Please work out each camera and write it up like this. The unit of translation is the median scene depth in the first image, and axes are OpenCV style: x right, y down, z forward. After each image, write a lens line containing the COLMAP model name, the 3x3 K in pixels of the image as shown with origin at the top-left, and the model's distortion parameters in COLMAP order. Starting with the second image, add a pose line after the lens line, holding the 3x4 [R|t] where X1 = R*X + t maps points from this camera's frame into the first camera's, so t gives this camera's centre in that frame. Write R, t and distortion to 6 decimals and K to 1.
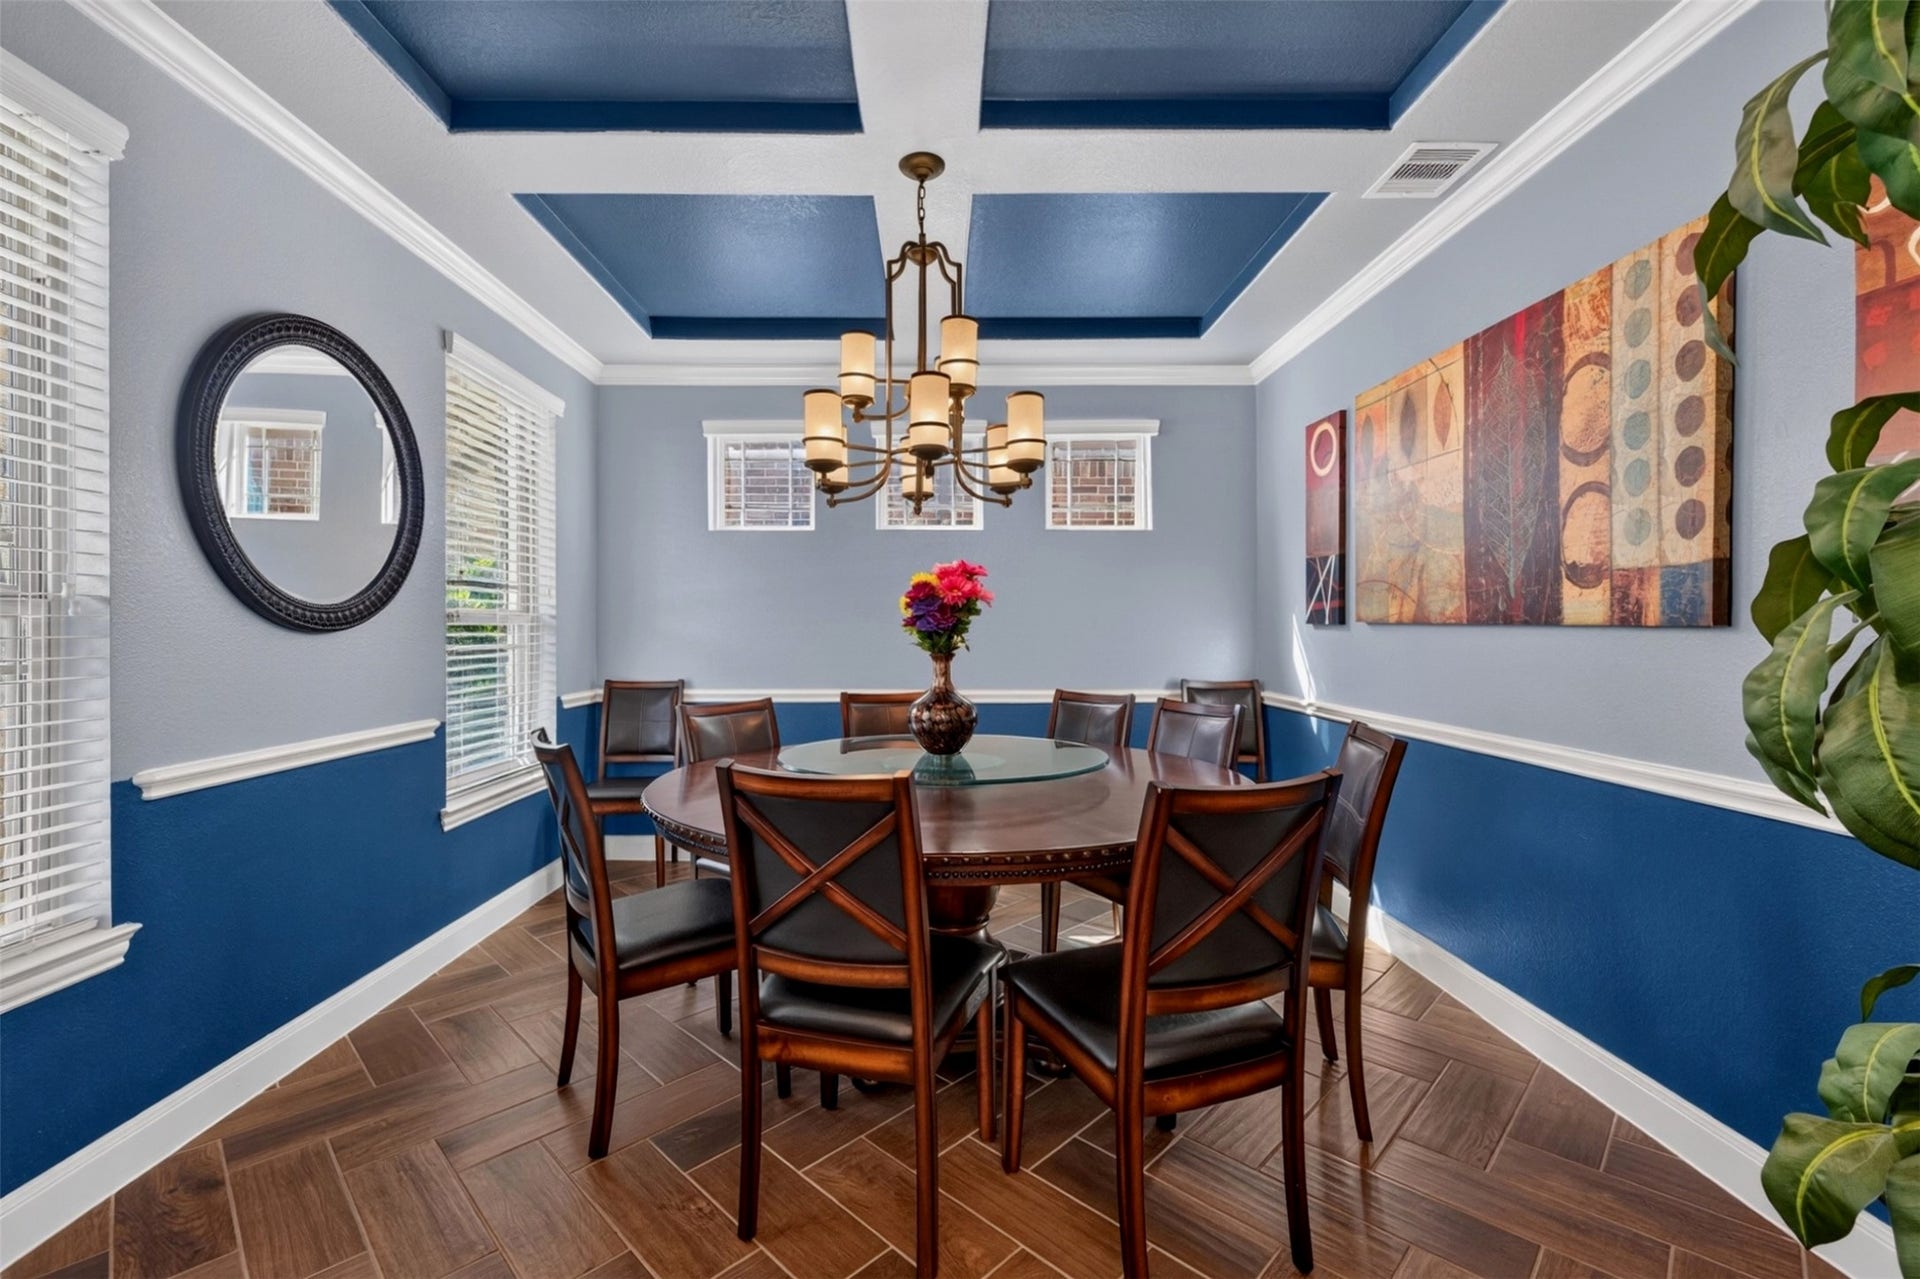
lens RADIAL K [[832.1, 0, 948.7], [0, 832.1, 630.4], [0, 0, 1]] dist [-0.006821, 0.000358]
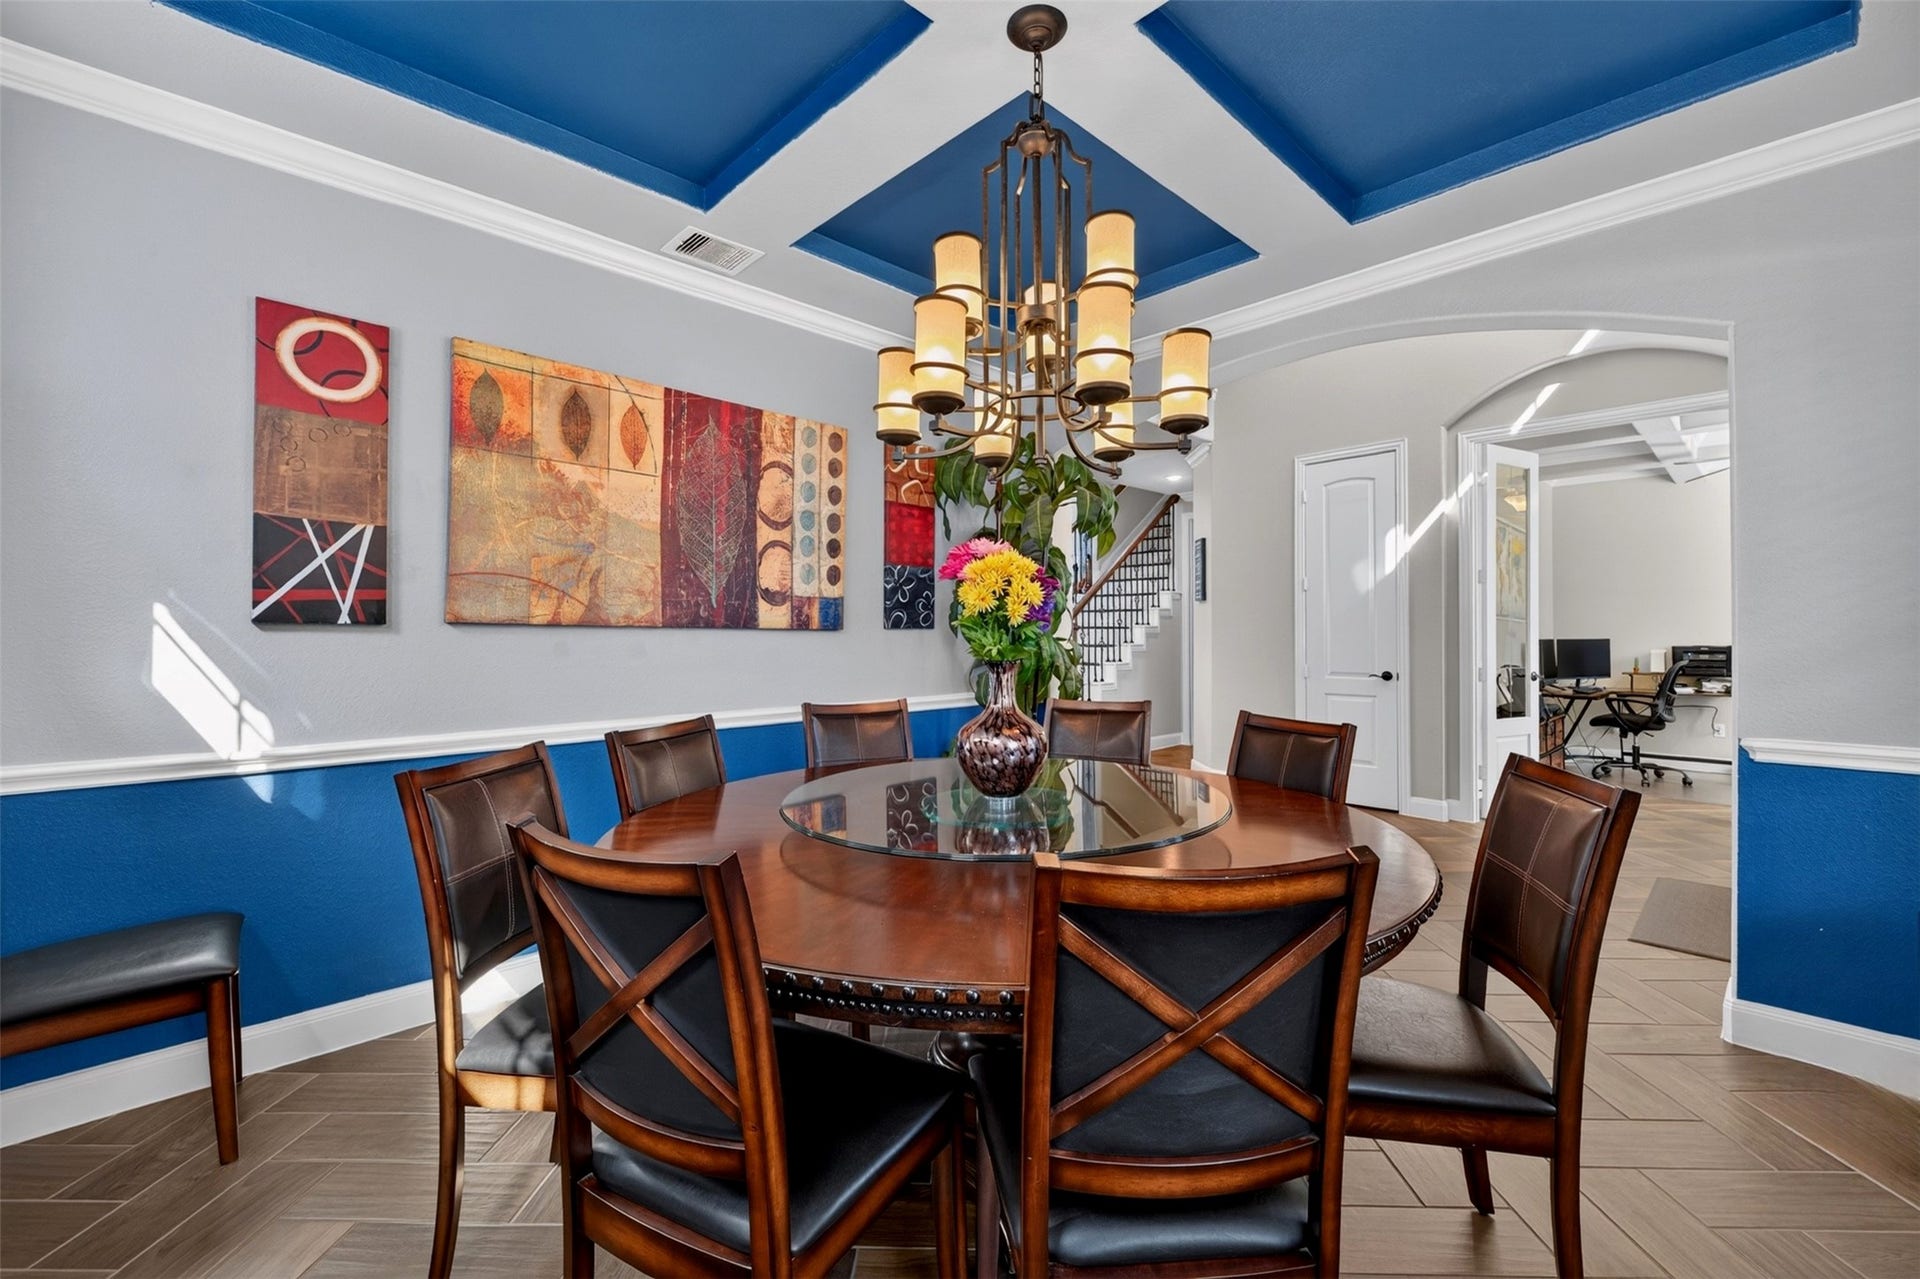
lens RADIAL K [[832.1, 0, 952.9], [0, 832.1, 637.9], [0, 0, 1]] dist [-0.006821, 0.000358]
pose [[-0.690198, -0.000687, 0.723620, -0.610961], [0.004796, 0.999973, 0.005524, 0.004200], [-0.723604, 0.007283, -0.690177, 1.787896]]
